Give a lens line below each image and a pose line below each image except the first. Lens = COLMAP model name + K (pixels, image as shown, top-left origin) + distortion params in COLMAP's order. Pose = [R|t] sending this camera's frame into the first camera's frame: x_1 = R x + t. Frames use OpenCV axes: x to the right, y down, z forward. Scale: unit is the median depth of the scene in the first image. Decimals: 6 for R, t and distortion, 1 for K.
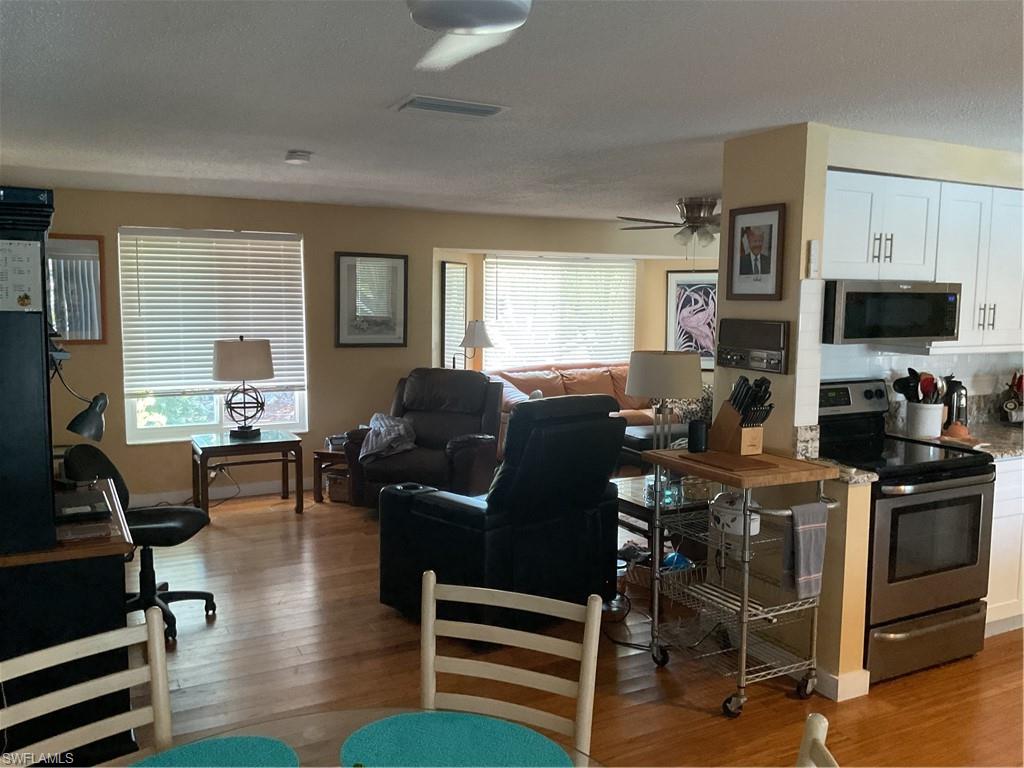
lens RADIAL K [[856.9, 0, 512.0], [0, 856.9, 384.0], [0, 0, 1]] dist [0.031906, -0.060558]
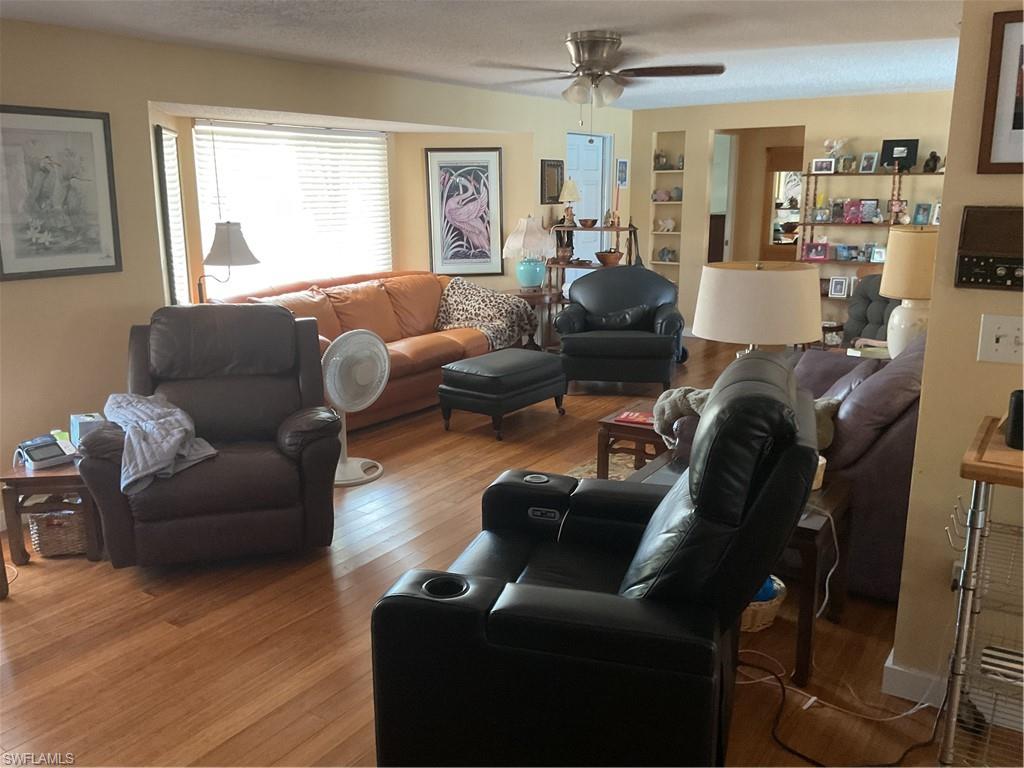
lens RADIAL K [[840.9, 0, 512.0], [0, 840.9, 384.0], [0, 0, 1]] dist [0.169156, -0.342799]
pose [[0.878059, -0.125390, 0.461834, -0.163315], [0.066249, 0.987620, 0.142187, -0.031284], [-0.473945, -0.094252, 0.875496, 0.326227]]
